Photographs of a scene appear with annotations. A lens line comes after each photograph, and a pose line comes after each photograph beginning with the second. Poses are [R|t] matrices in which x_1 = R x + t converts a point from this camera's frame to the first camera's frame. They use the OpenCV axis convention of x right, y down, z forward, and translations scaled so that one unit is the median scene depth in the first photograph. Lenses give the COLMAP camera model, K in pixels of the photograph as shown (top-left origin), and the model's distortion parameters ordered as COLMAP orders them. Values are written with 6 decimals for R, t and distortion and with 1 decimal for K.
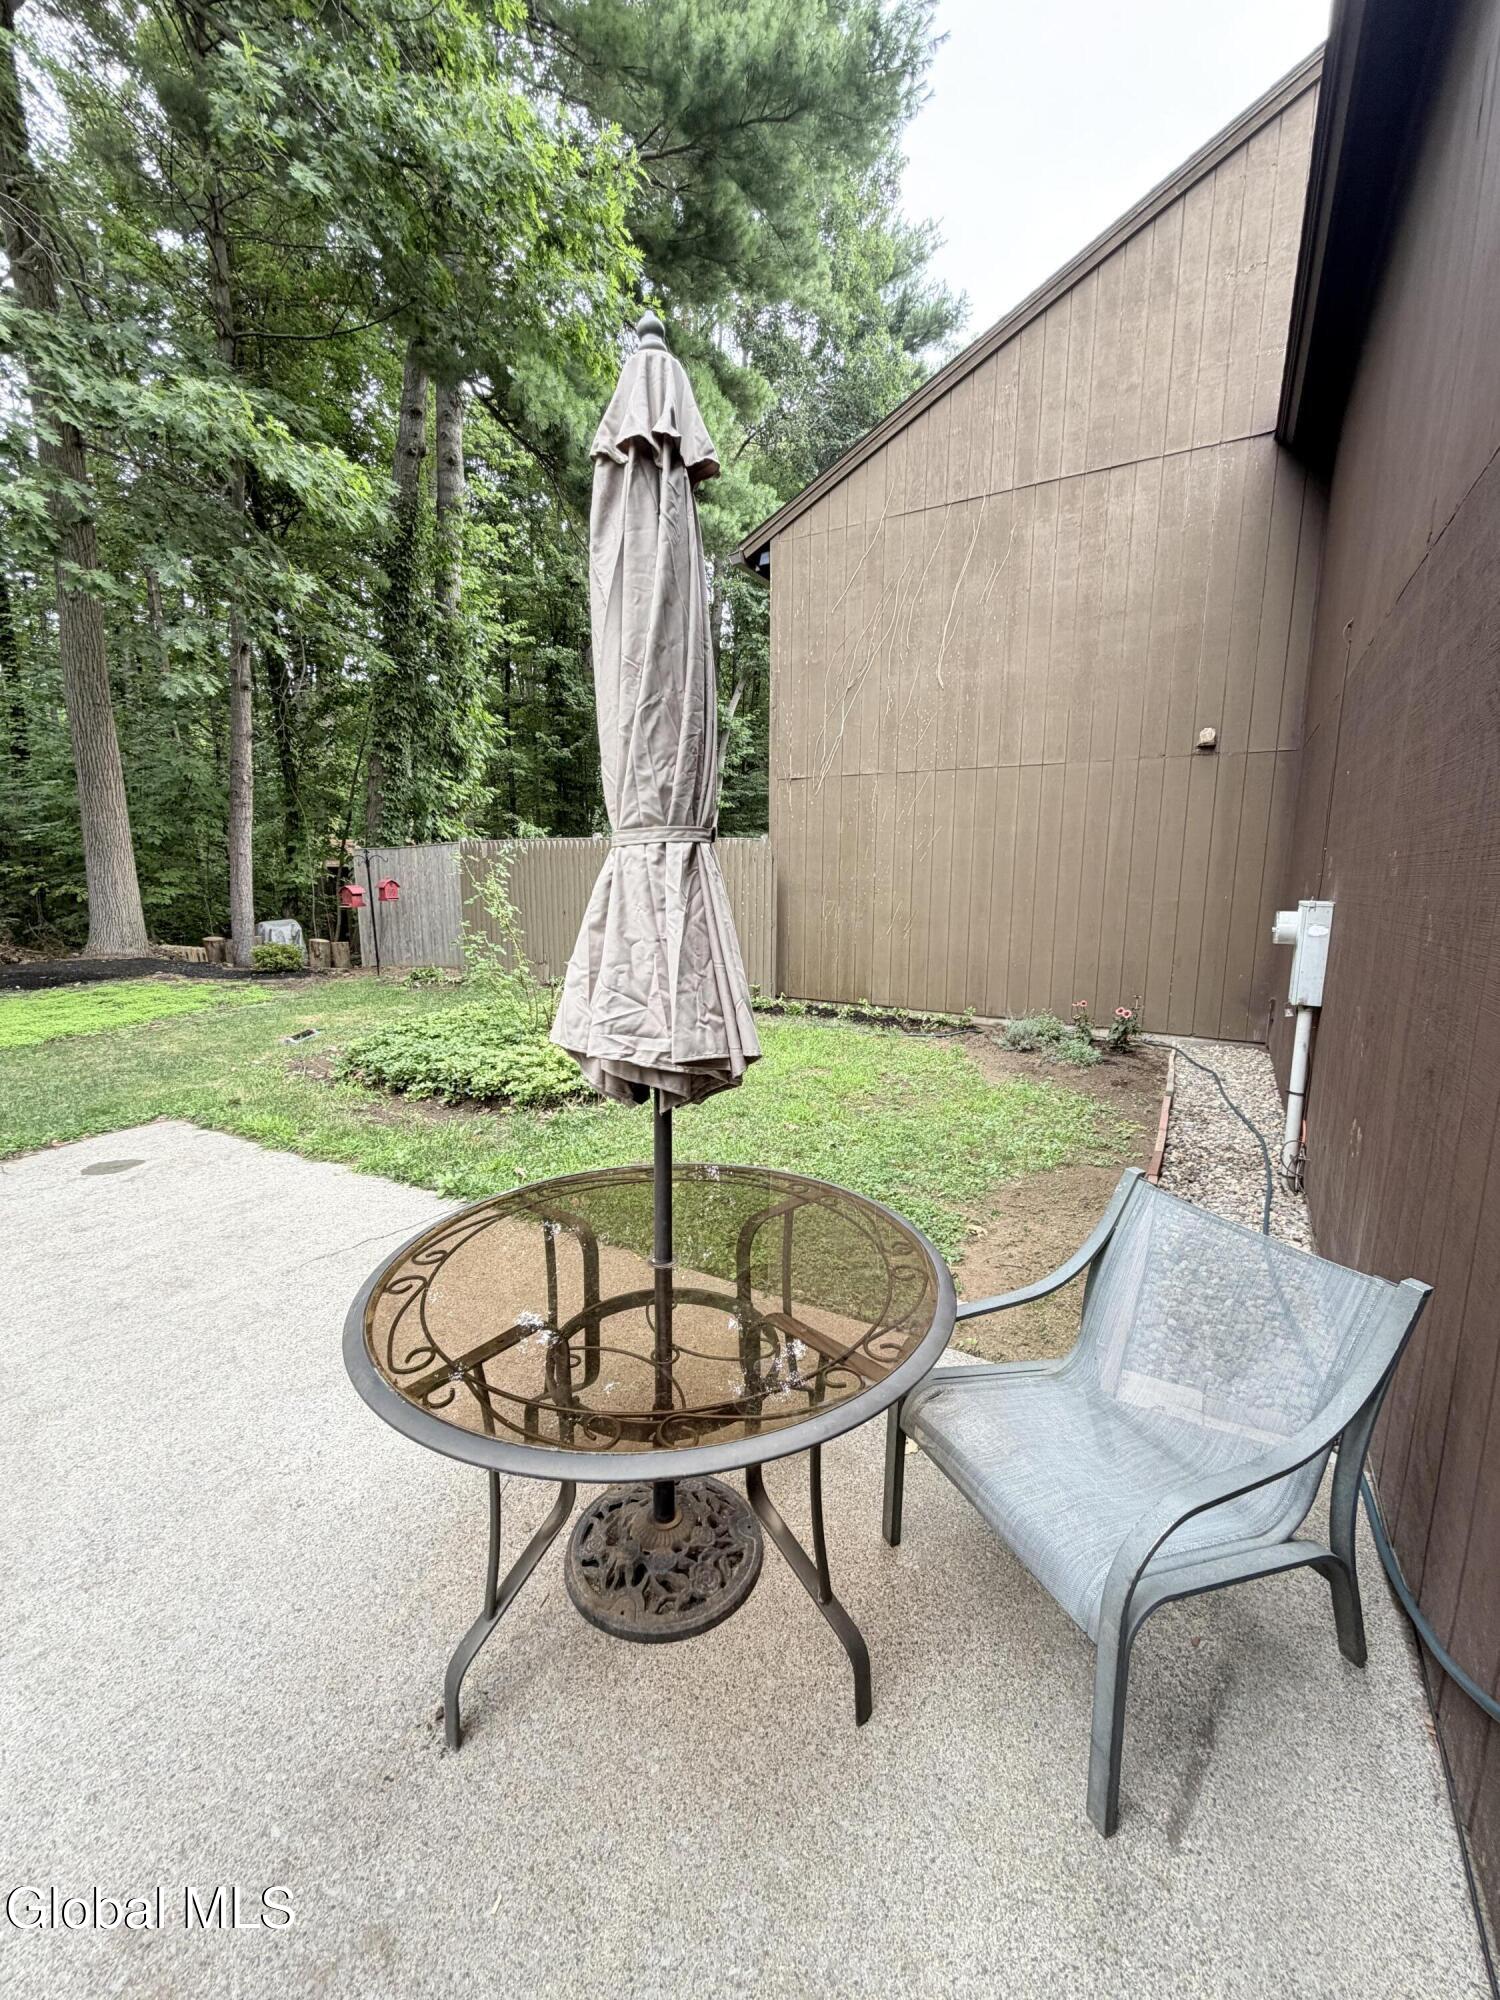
lens RADIAL K [[803.0, 0, 737.3], [0, 803.0, 992.4], [0, 0, 1]] dist [0.008389, 0.000223]
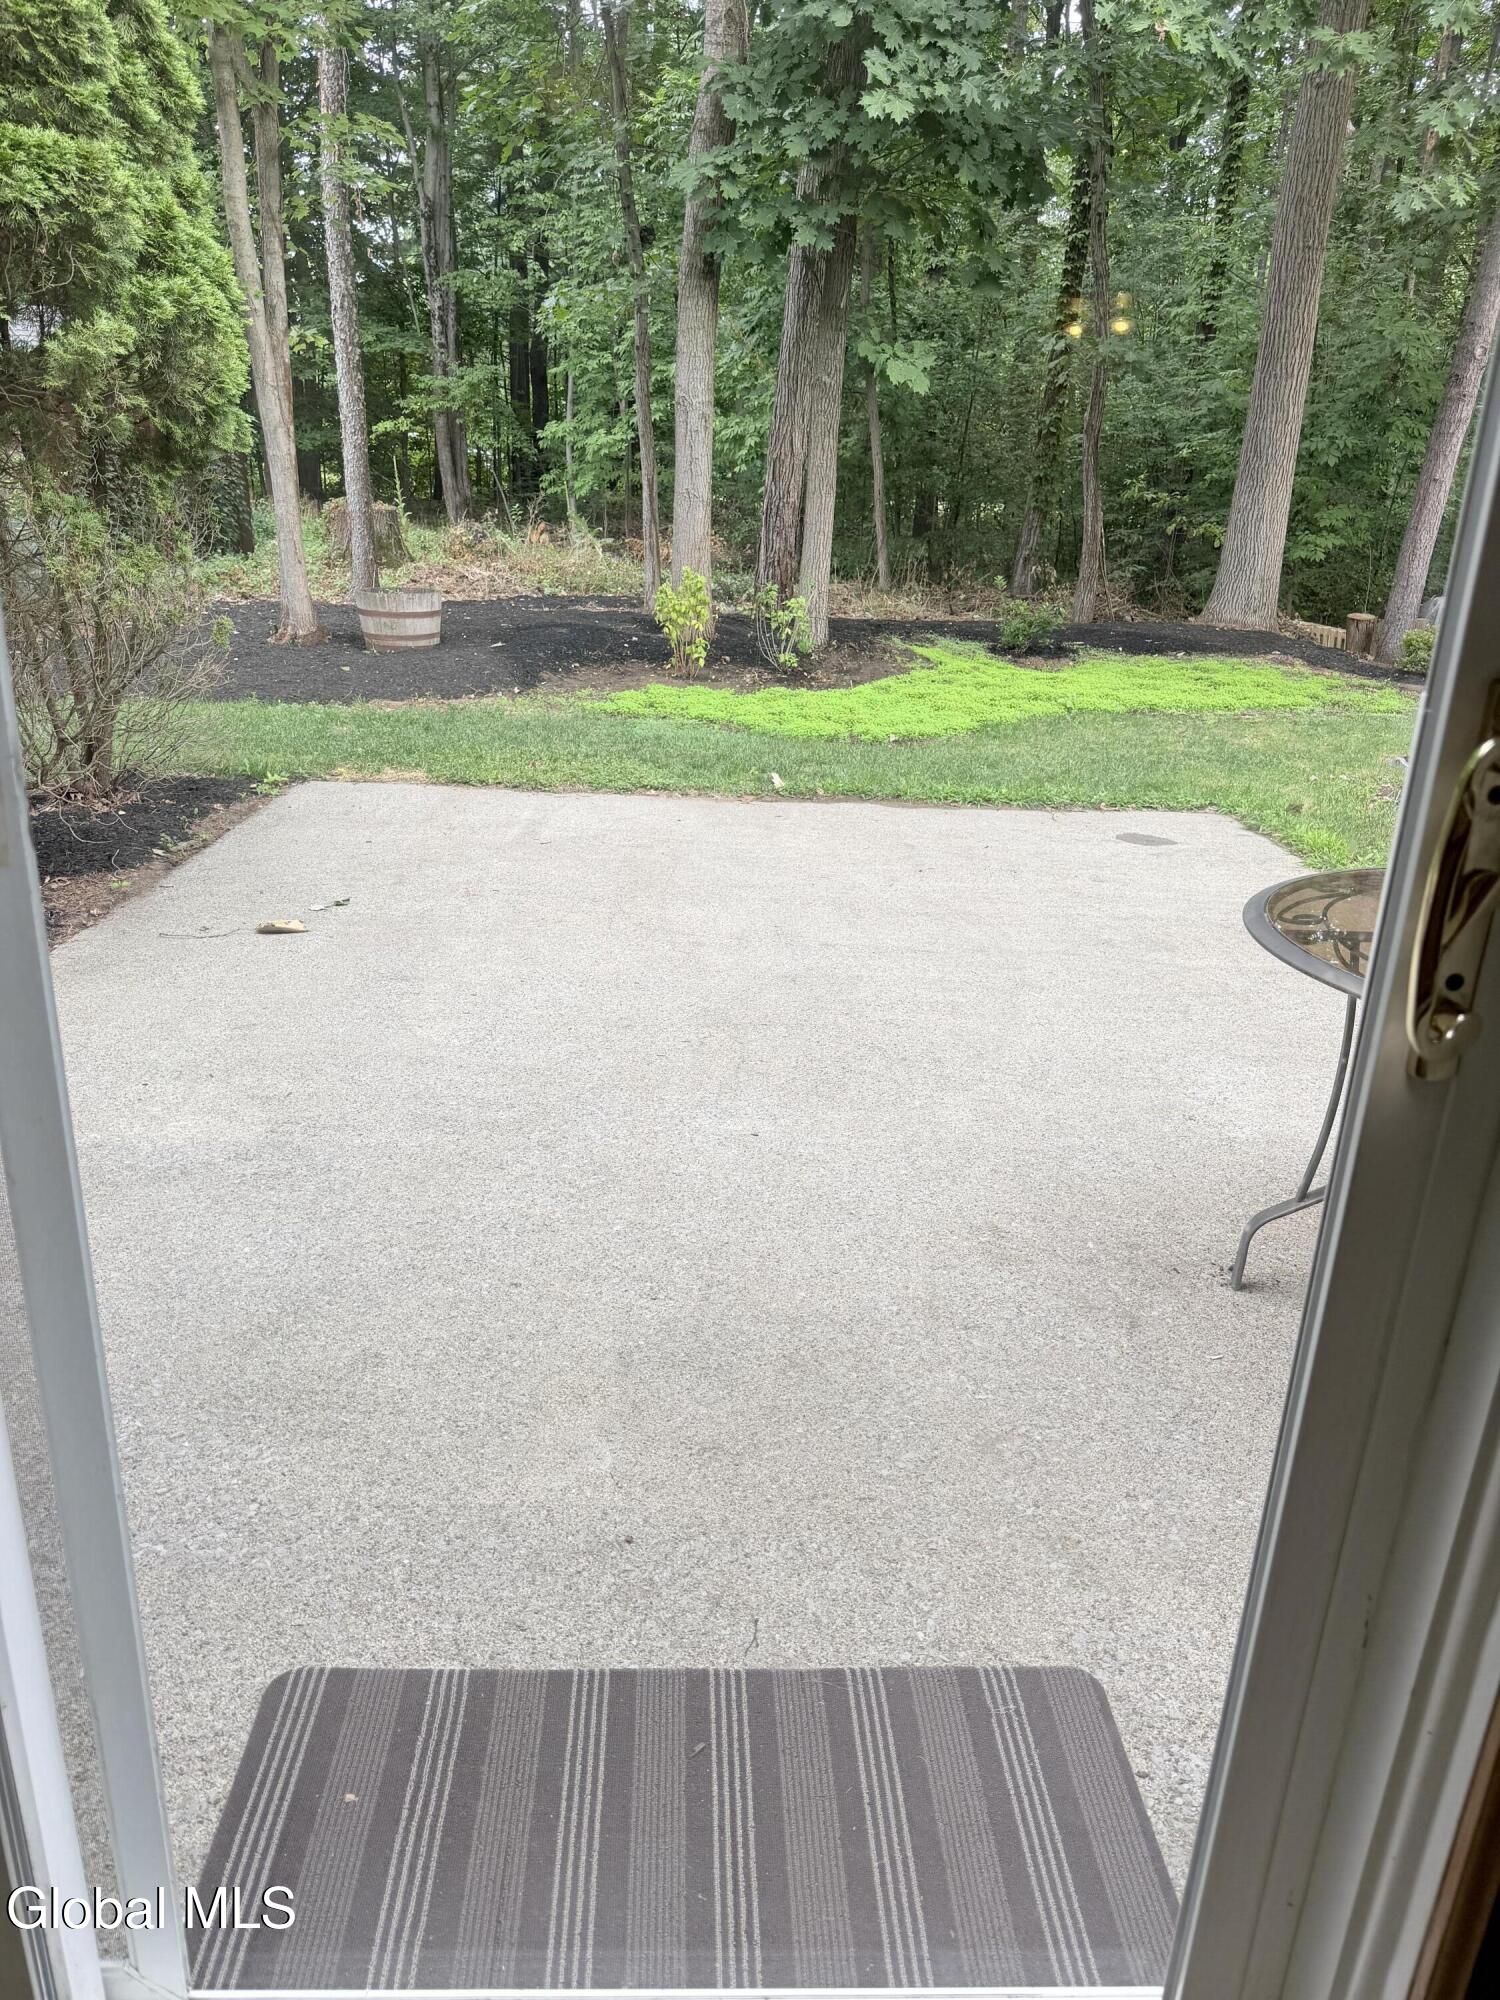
lens RADIAL K [[1410.3, 0, 755.2], [0, 1410.3, 1000.7], [0, 0, 1]] dist [0.006963, 0.005257]
pose [[0.546844, 0.310224, -0.777639, 0.169748], [-0.177688, 0.950663, 0.254296, 0.062919], [0.818161, -0.000883, 0.574988, -0.152209]]
